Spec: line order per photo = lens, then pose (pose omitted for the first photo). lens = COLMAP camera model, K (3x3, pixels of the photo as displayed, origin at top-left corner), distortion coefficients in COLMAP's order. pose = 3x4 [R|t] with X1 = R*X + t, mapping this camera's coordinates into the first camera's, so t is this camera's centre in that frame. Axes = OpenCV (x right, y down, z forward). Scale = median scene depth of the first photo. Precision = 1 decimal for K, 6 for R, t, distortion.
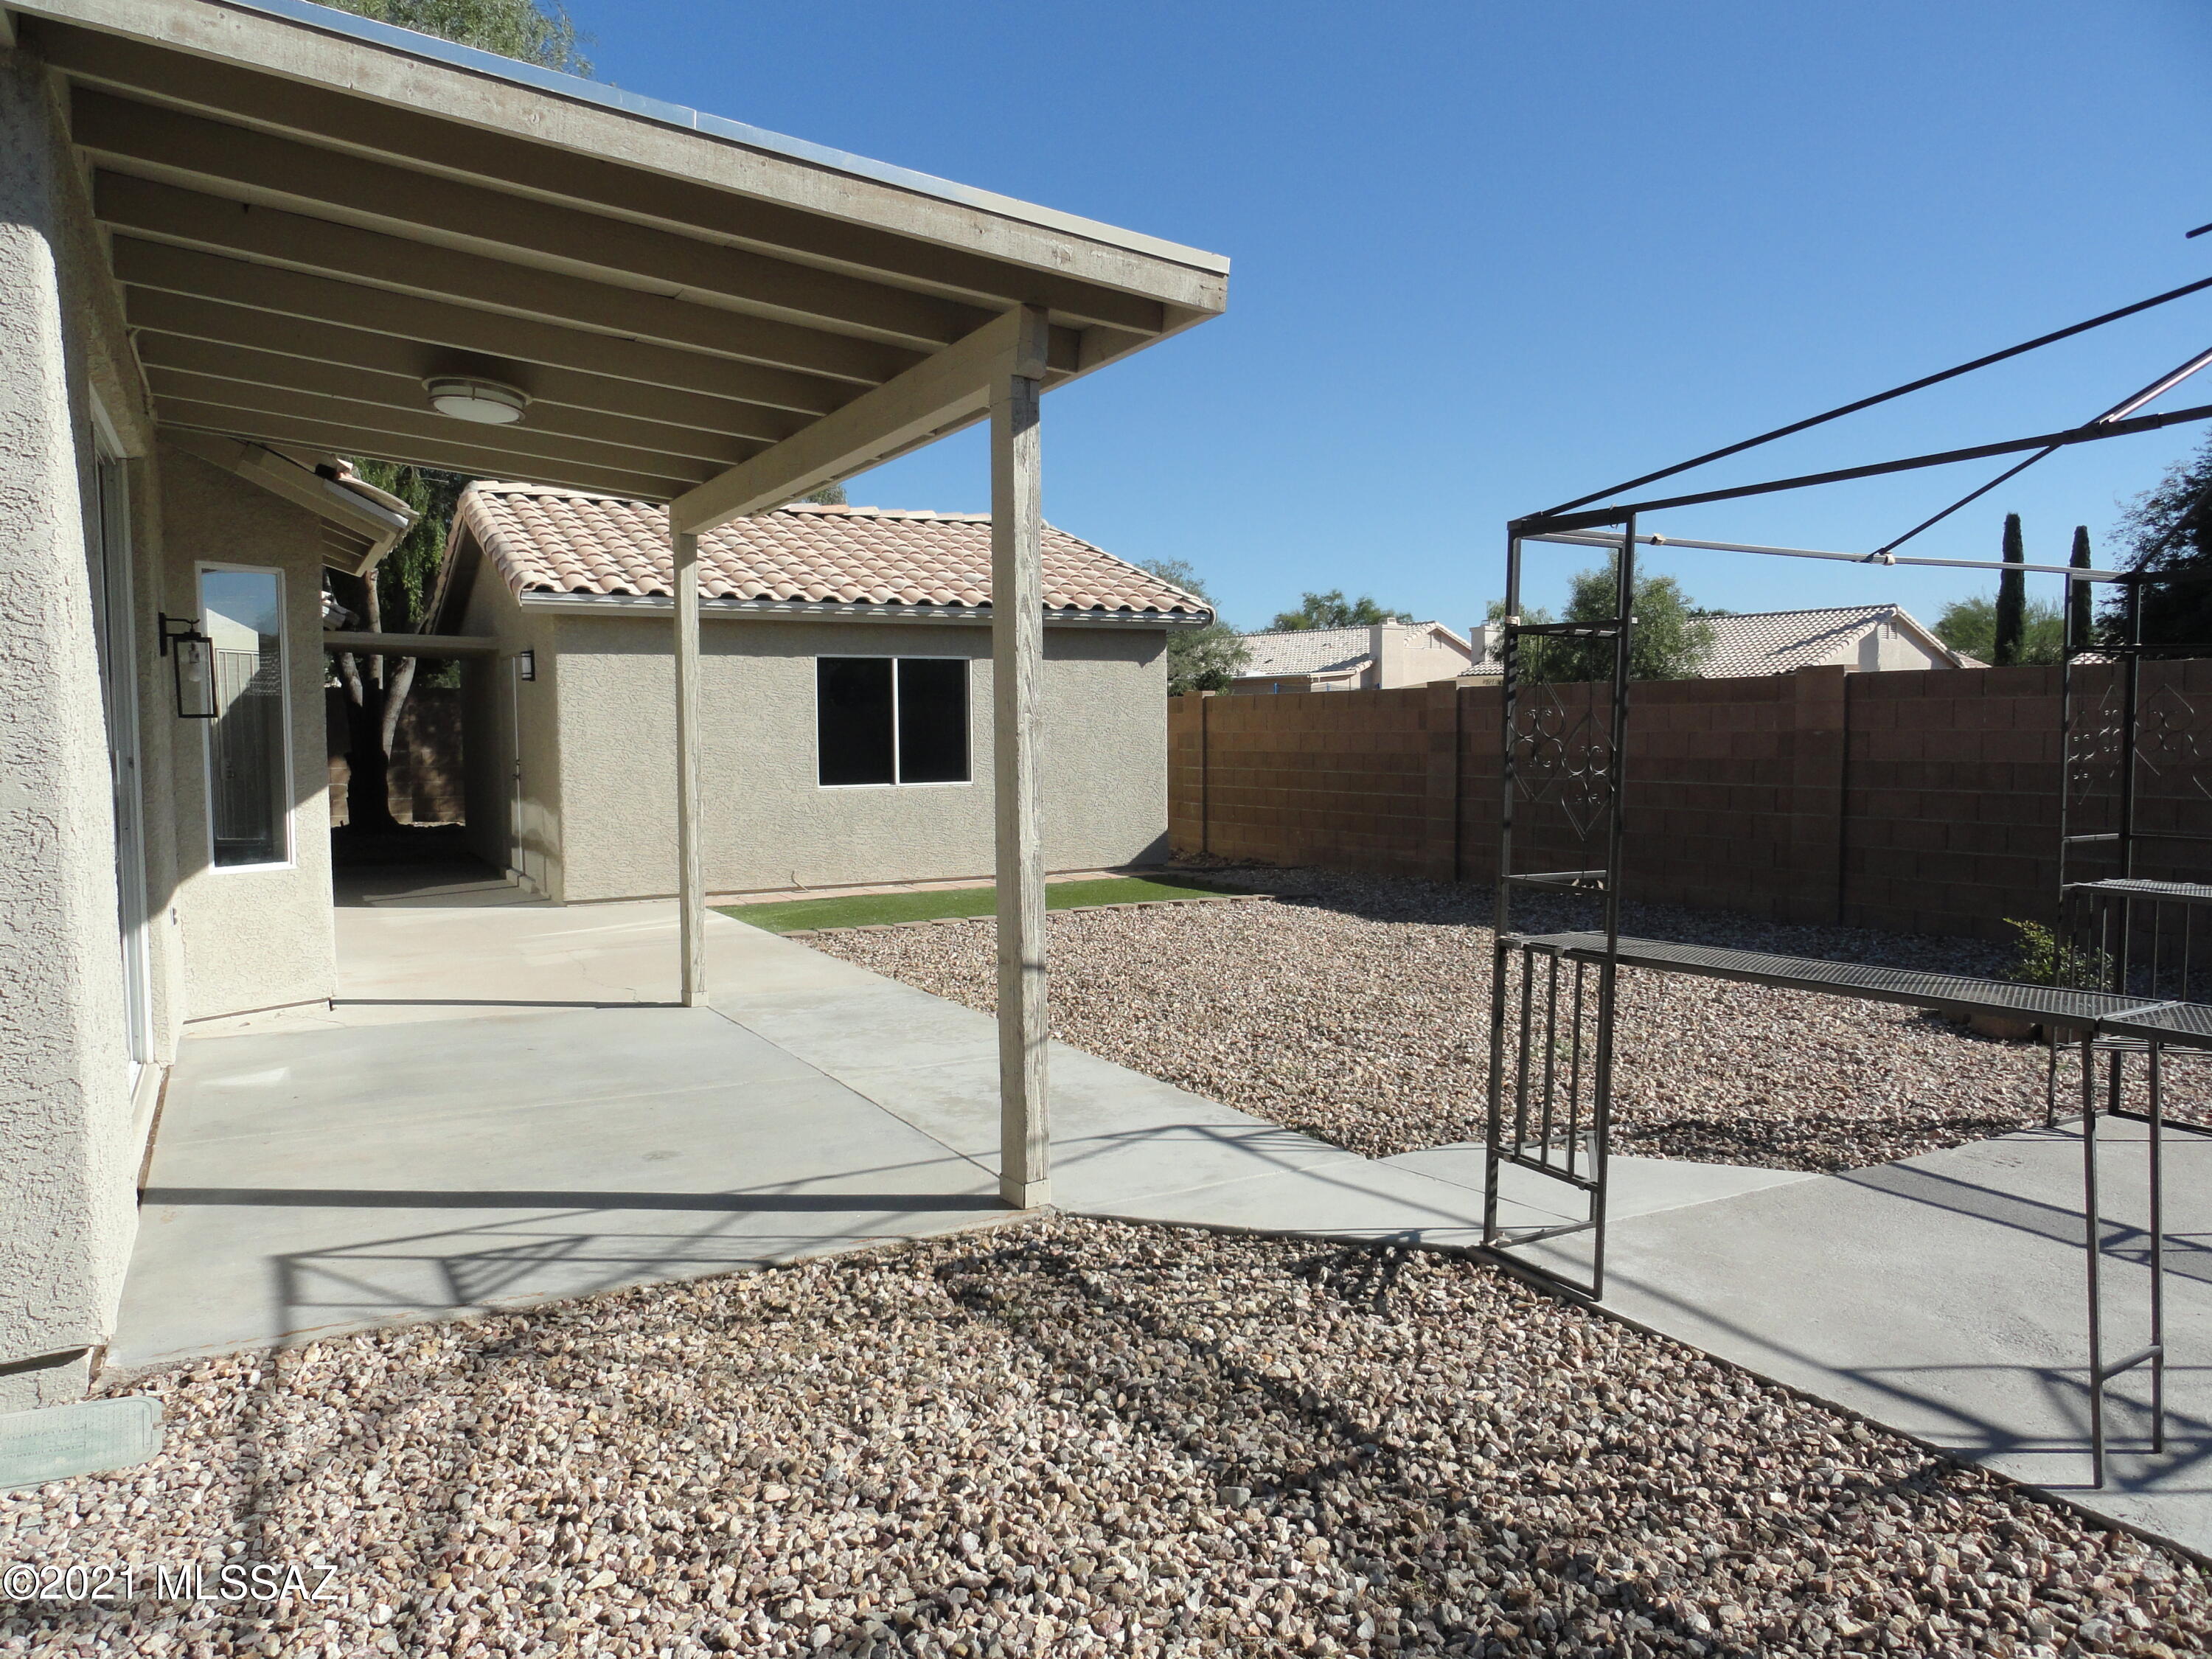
lens RADIAL K [[1534.3, 0, 1106.8], [0, 1534.3, 838.7], [0, 0, 1]] dist [-0.006807, 0.002189]
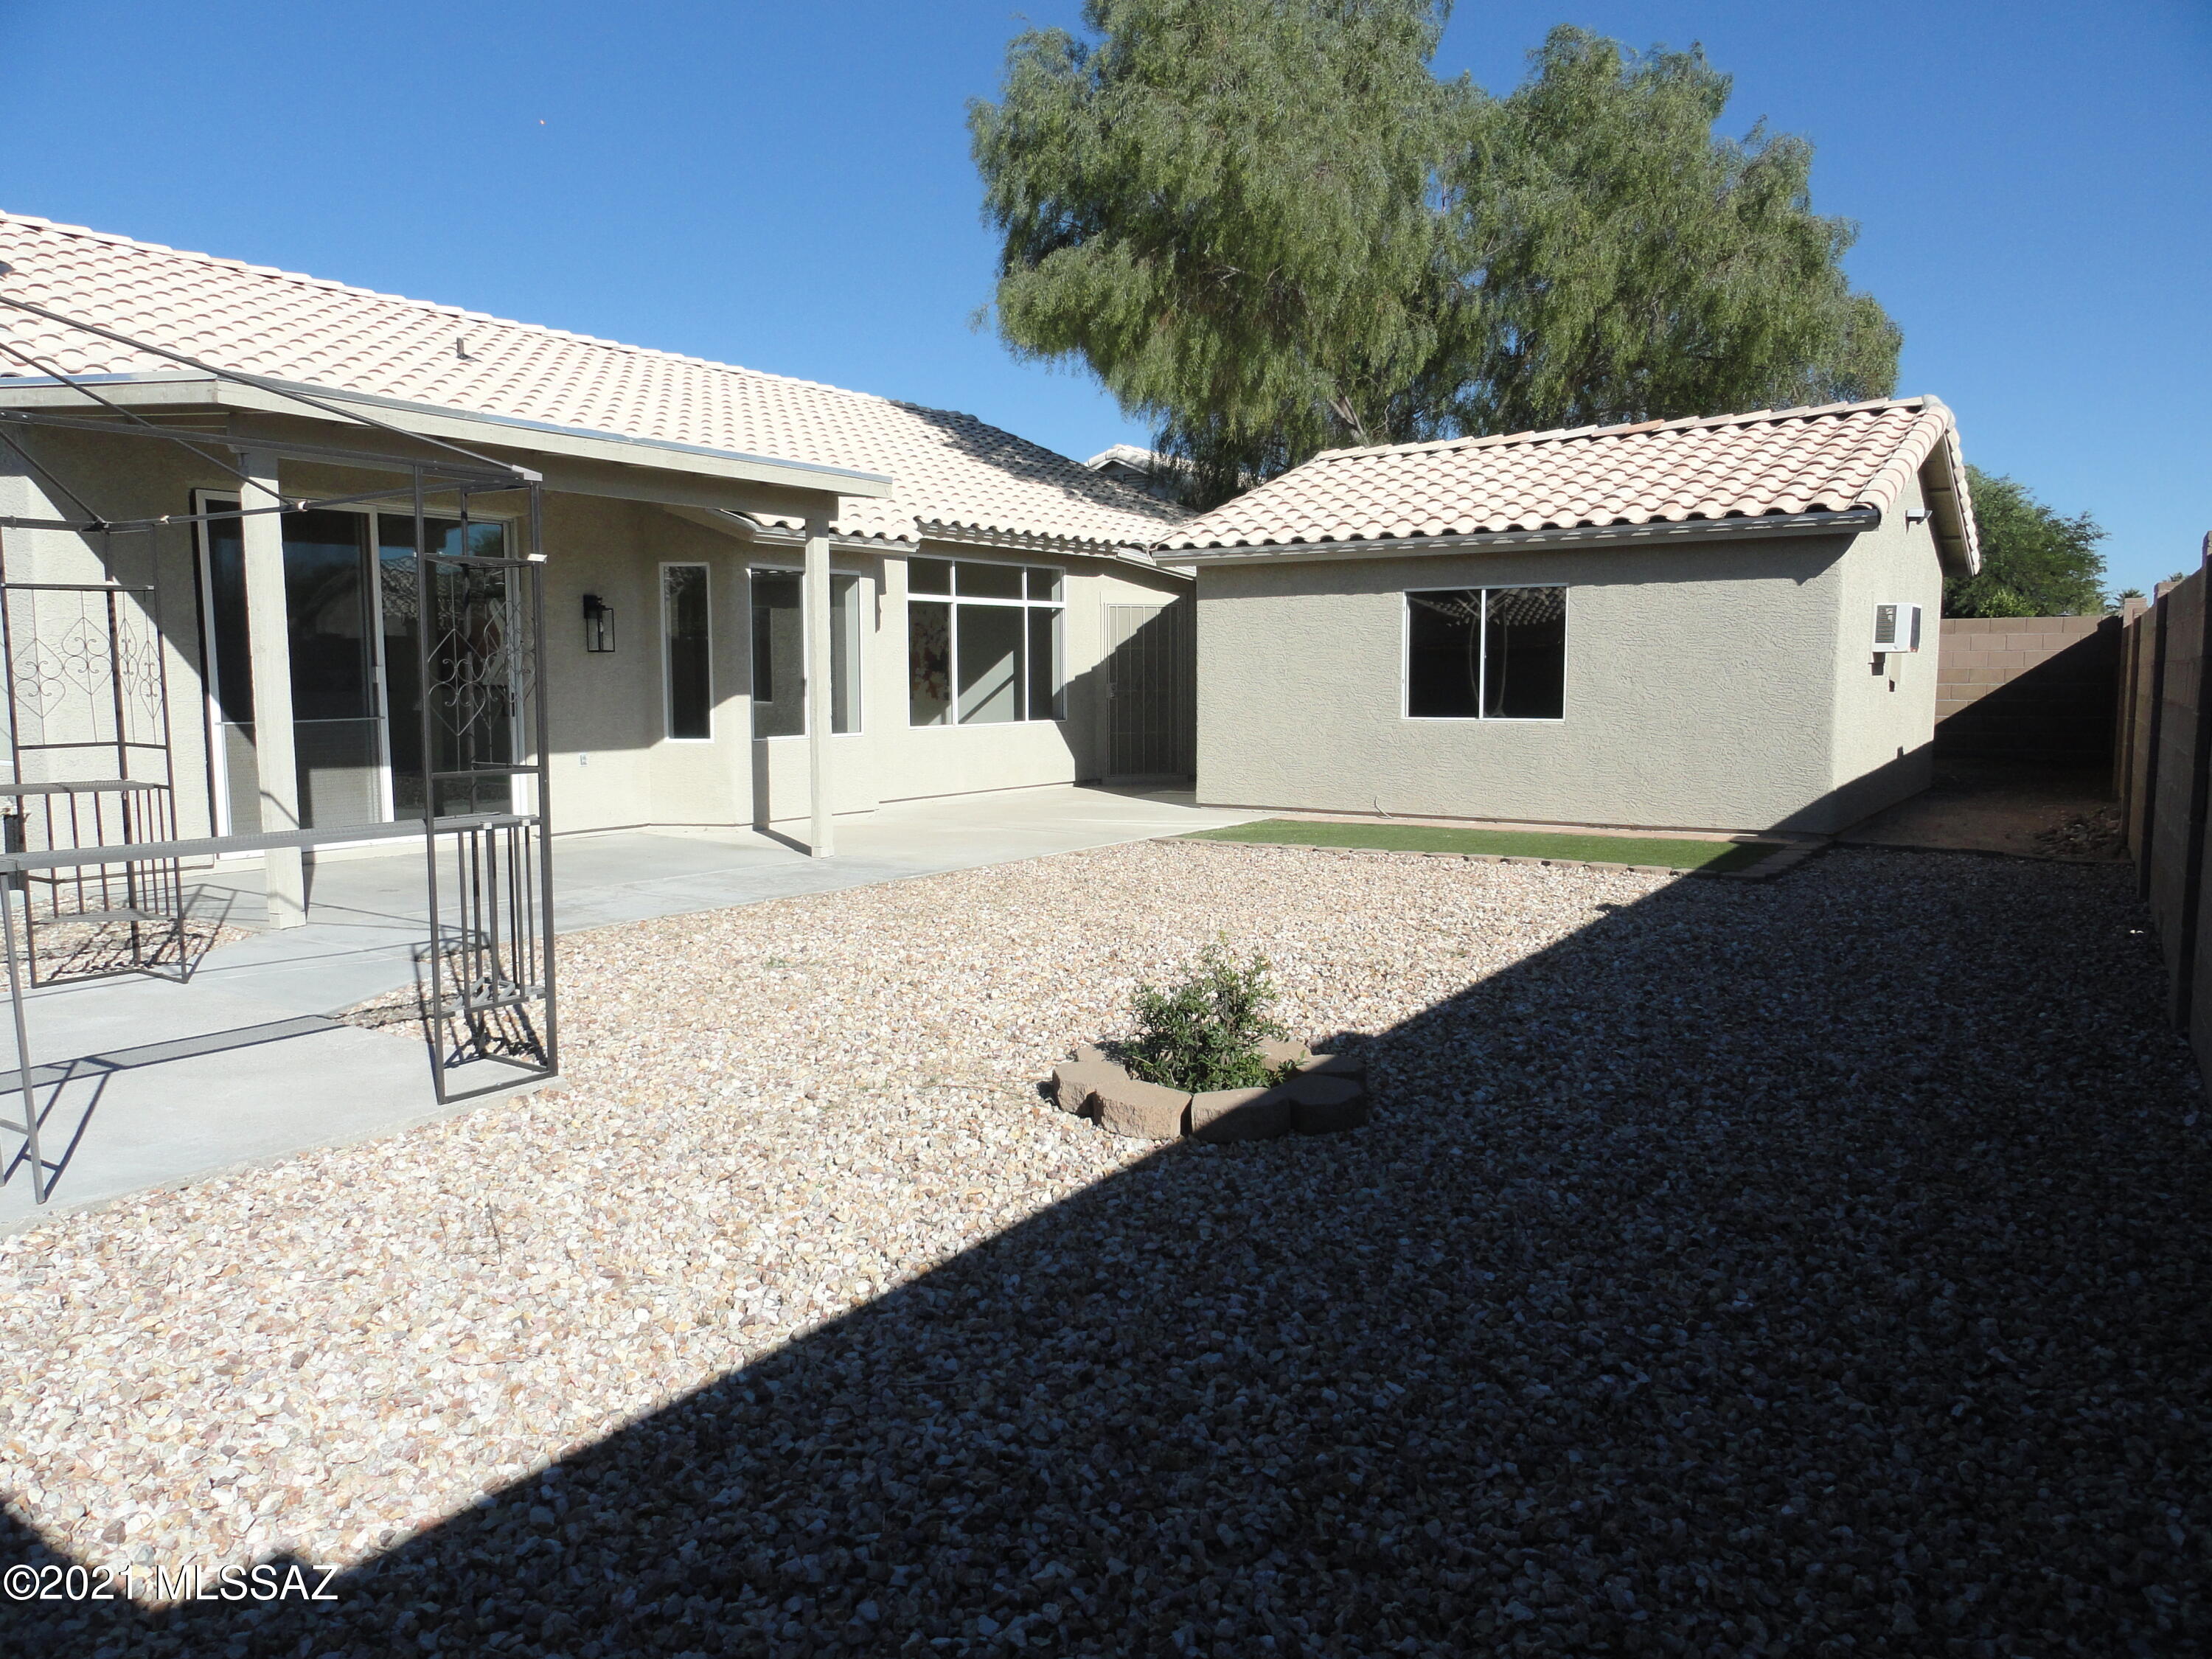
lens RADIAL K [[1534.3, 0, 1105.2], [0, 1534.3, 826.3], [0, 0, 1]] dist [-0.006807, 0.002189]
pose [[0.455516, 0.096203, -0.885014, 0.666113], [-0.066410, 0.995046, 0.073983, -0.024966], [0.887747, 0.025074, 0.459648, 0.355364]]
